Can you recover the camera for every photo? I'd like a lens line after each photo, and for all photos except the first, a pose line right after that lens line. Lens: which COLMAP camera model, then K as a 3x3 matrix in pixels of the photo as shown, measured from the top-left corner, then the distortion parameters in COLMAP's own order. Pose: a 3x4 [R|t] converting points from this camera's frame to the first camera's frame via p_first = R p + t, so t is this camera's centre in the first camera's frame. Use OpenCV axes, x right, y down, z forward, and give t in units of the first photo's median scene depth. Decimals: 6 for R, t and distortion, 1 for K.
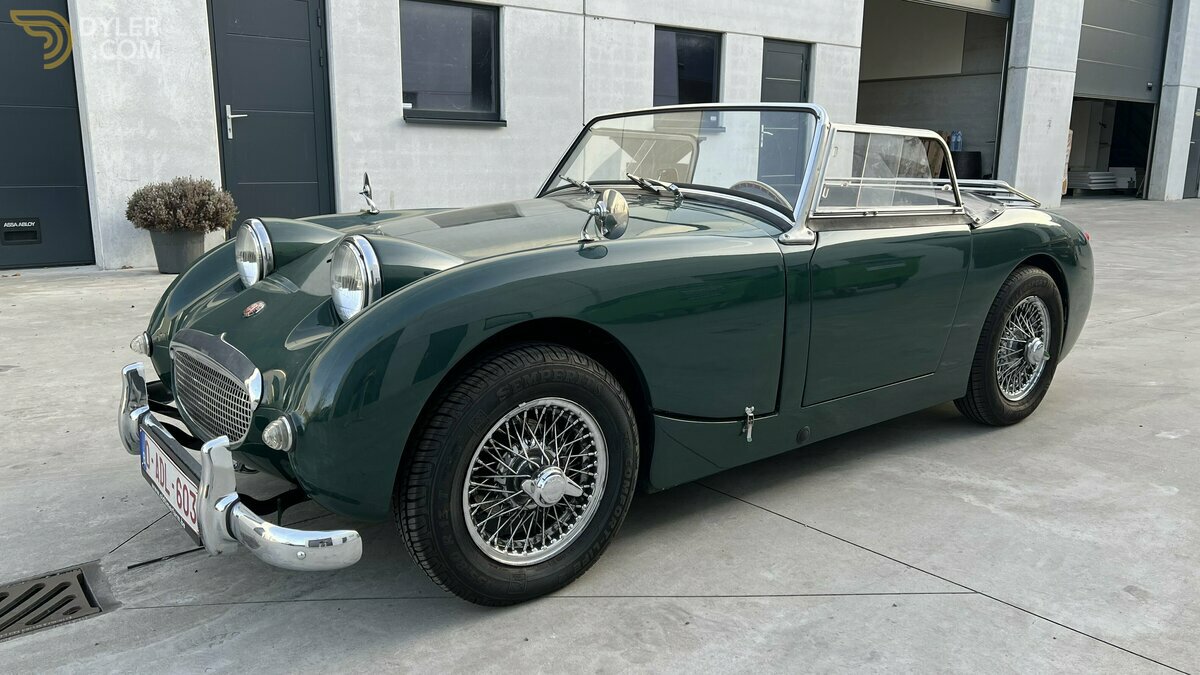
lens RADIAL K [[875.1, 0, 601.8], [0, 875.1, 351.6], [0, 0, 1]] dist [0.068099, -0.092267]
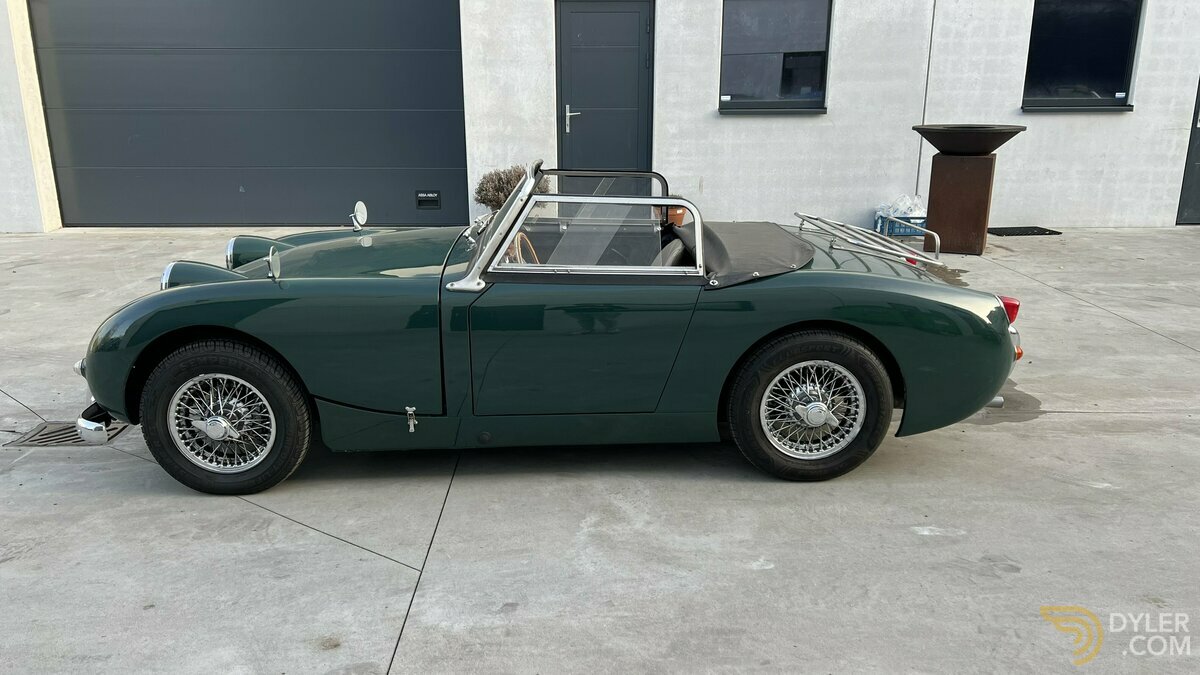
lens RADIAL K [[875.1, 0, 601.8], [0, 875.1, 351.6], [0, 0, 1]] dist [0.068099, -0.092267]
pose [[0.808561, 0.154170, -0.567857, 0.345766], [-0.122700, 0.988026, 0.093534, -0.054863], [0.575478, -0.005952, 0.817796, 0.016915]]
